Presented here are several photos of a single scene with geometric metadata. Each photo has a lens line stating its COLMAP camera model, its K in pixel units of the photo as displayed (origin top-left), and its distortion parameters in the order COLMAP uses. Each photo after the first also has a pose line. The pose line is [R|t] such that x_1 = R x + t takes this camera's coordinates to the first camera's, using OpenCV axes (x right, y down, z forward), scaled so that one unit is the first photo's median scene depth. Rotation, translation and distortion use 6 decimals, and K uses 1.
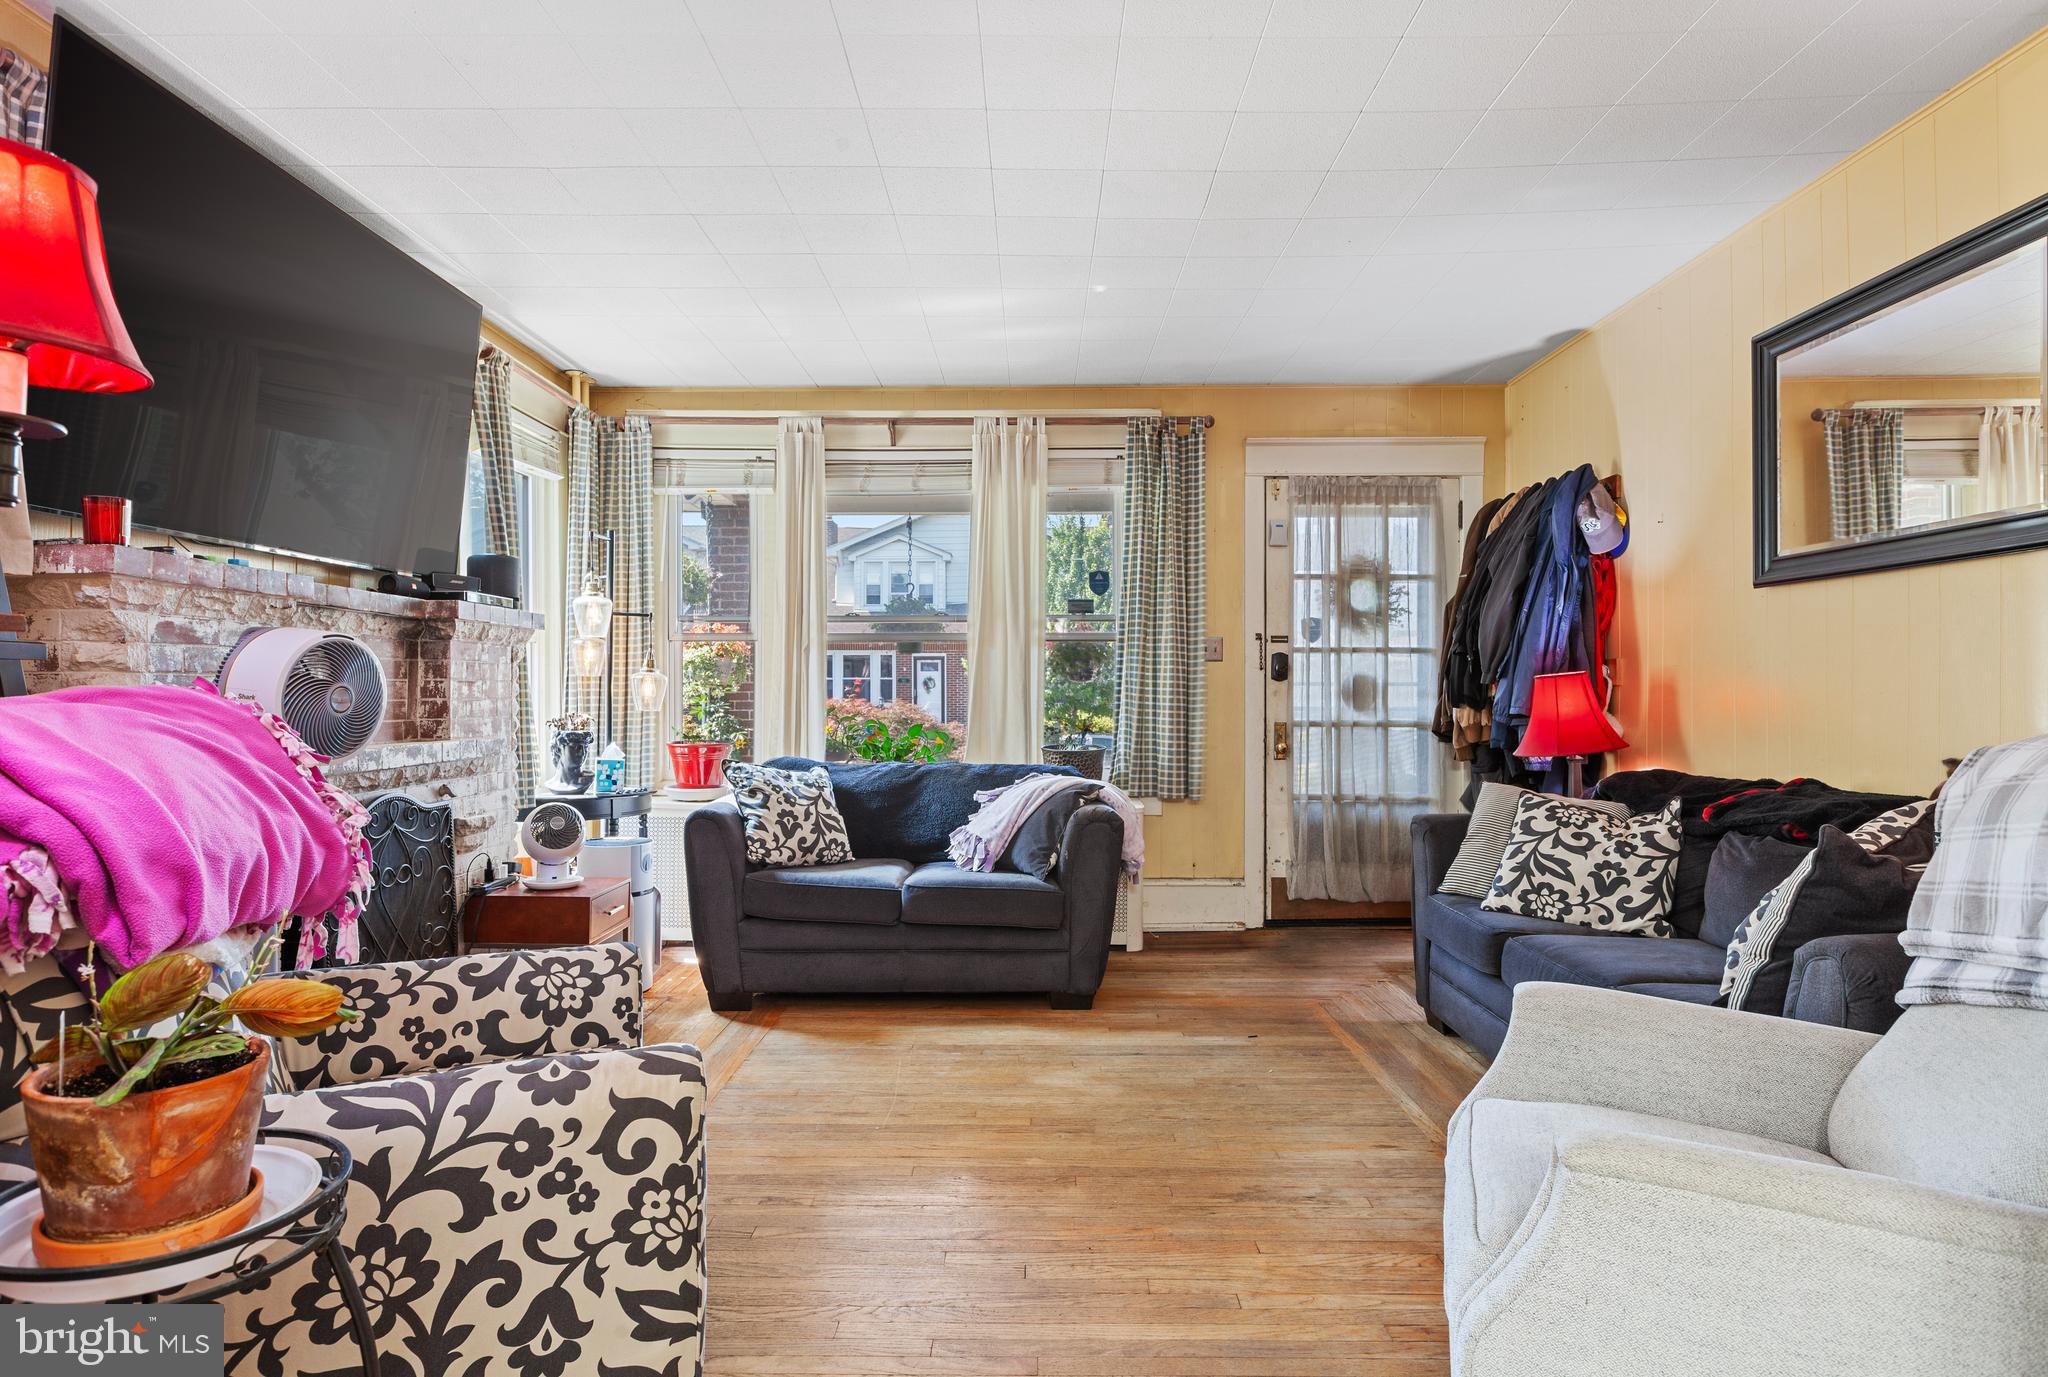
lens RADIAL K [[1112.1, 0, 1023.1], [0, 1112.1, 692.2], [0, 0, 1]] dist [0.001625, 0.000275]
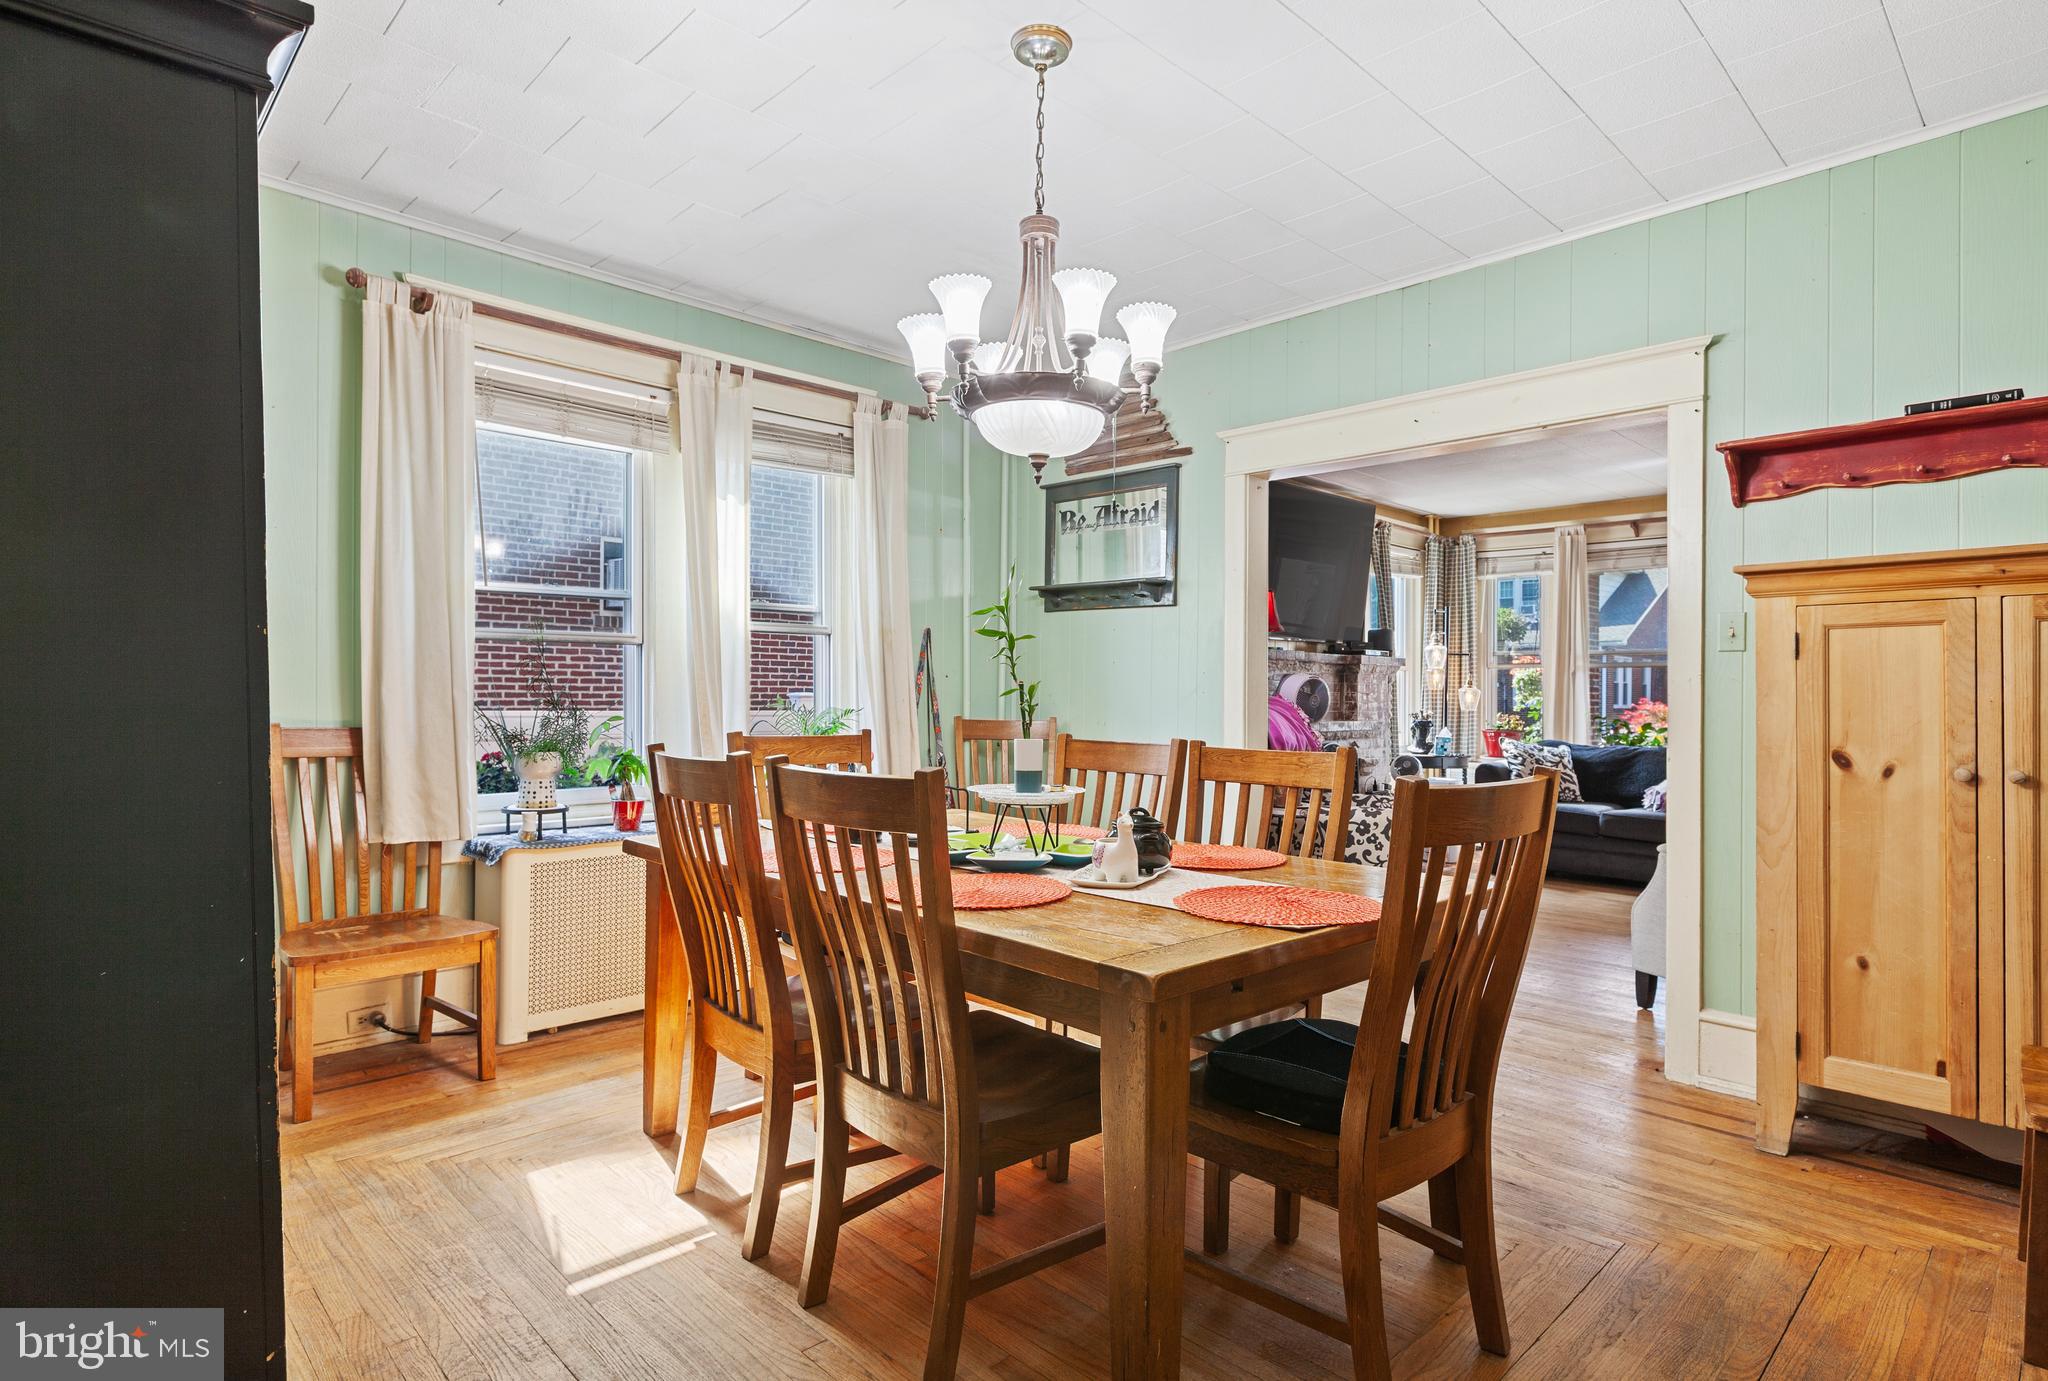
lens RADIAL K [[1062.0, 0, 1032.2], [0, 1062.0, 684.5], [0, 0, 1]] dist [0.001051, 0.000264]
pose [[0.698687, 0.001168, -0.715427, 0.399988], [-0.010494, 0.999908, -0.008615, -0.001956], [0.715351, 0.013527, 0.698635, -0.686740]]
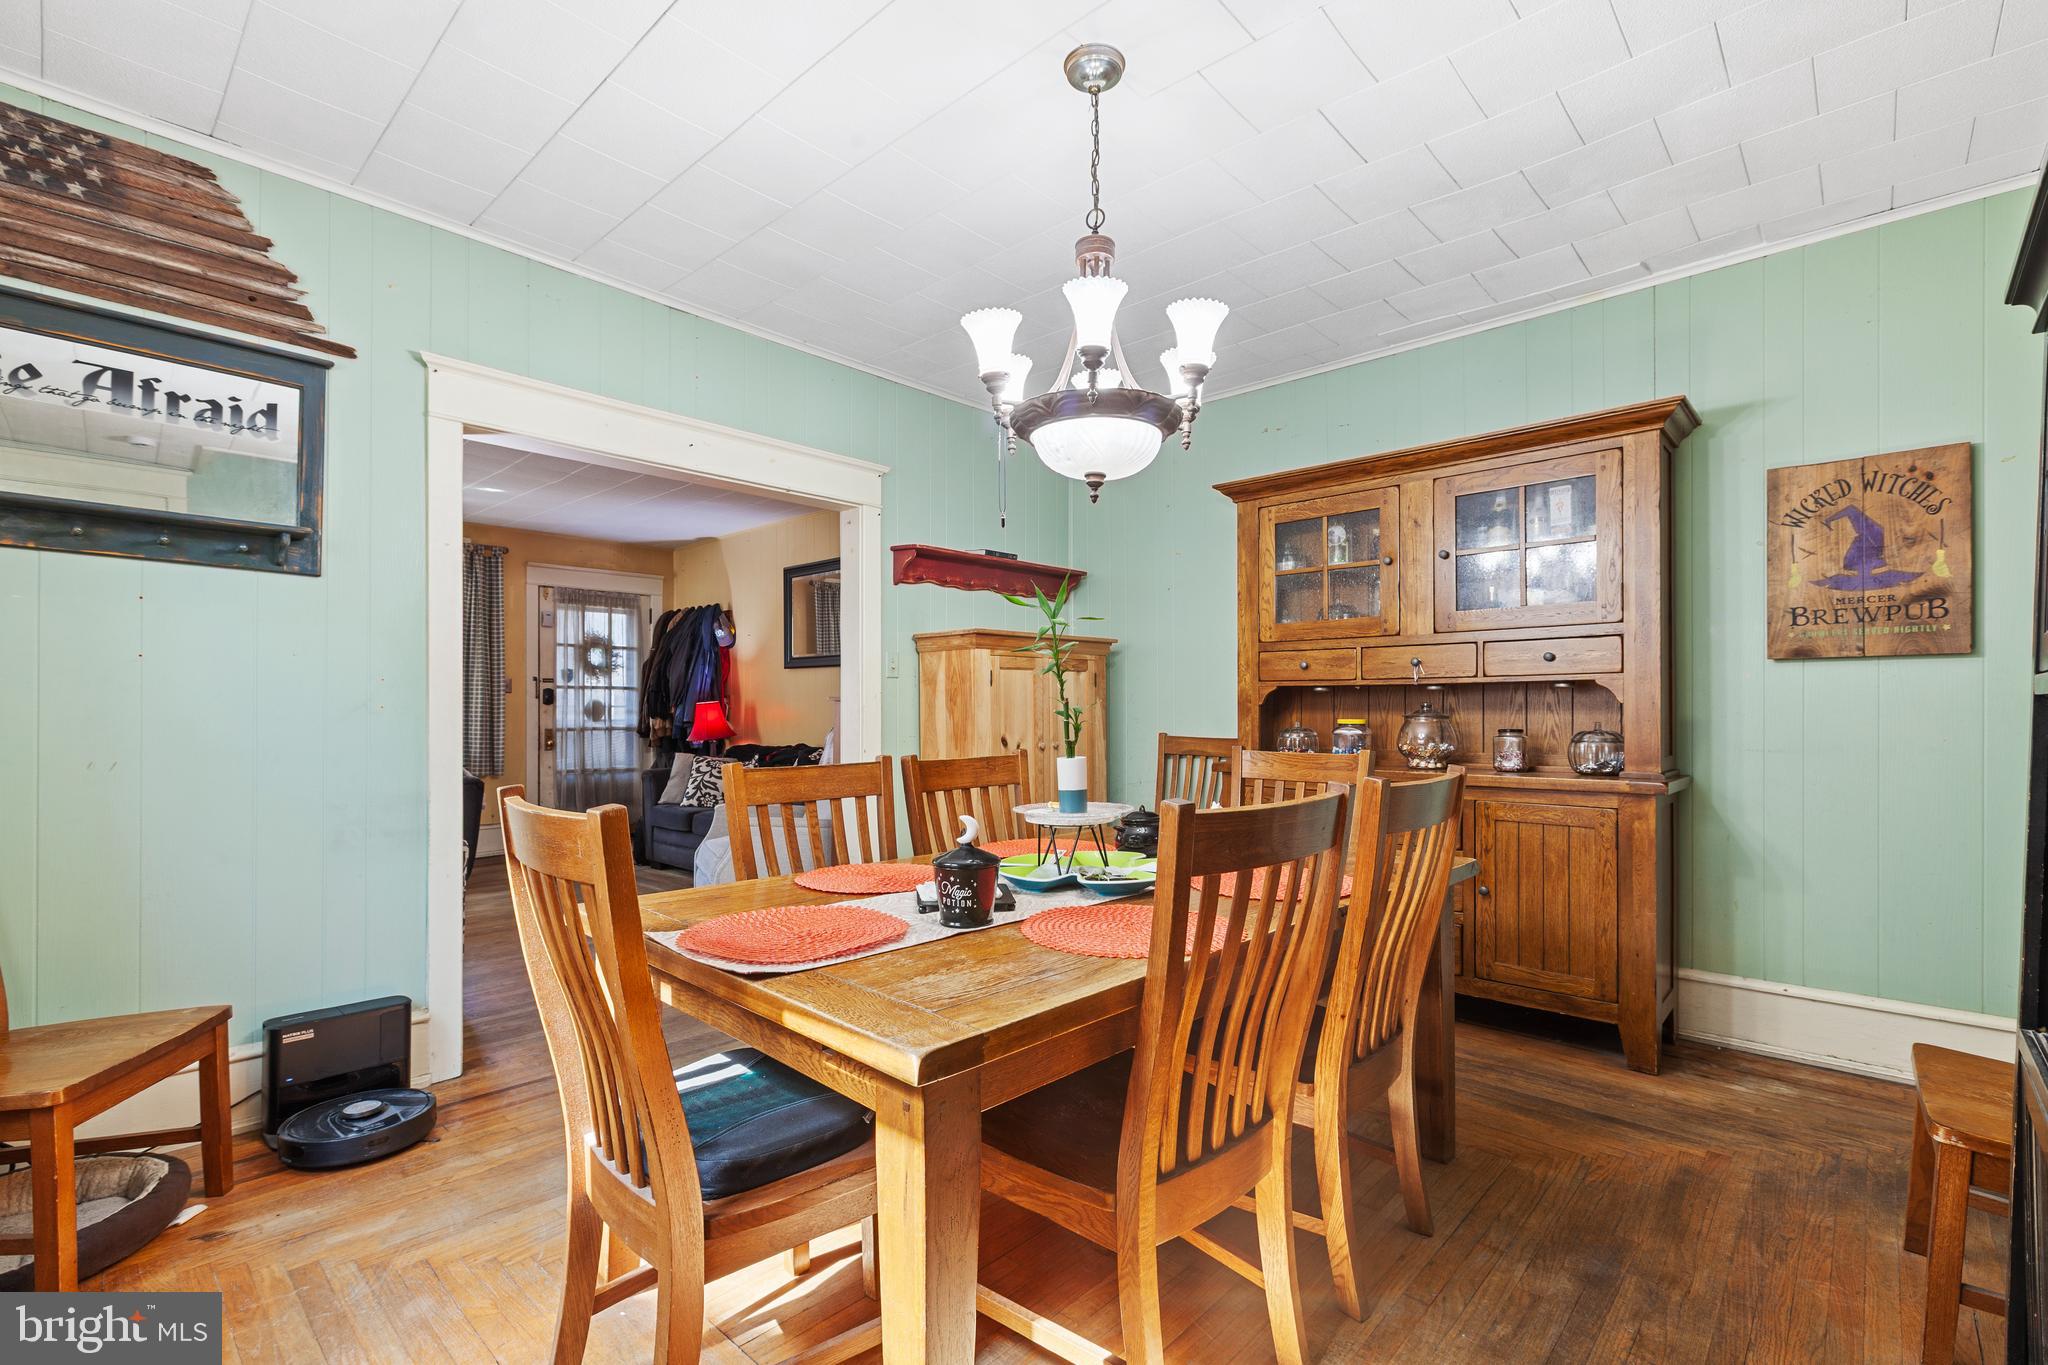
lens RADIAL K [[912.9, 0, 1015.8], [0, 912.9, 690.7], [0, 0, 1]] dist [0.001646, -0.000271]
pose [[0.679683, 0.010291, 0.733434, -0.374856], [0.004376, 0.999827, -0.018085, -0.003721], [-0.733493, 0.015501, 0.679520, -0.587701]]
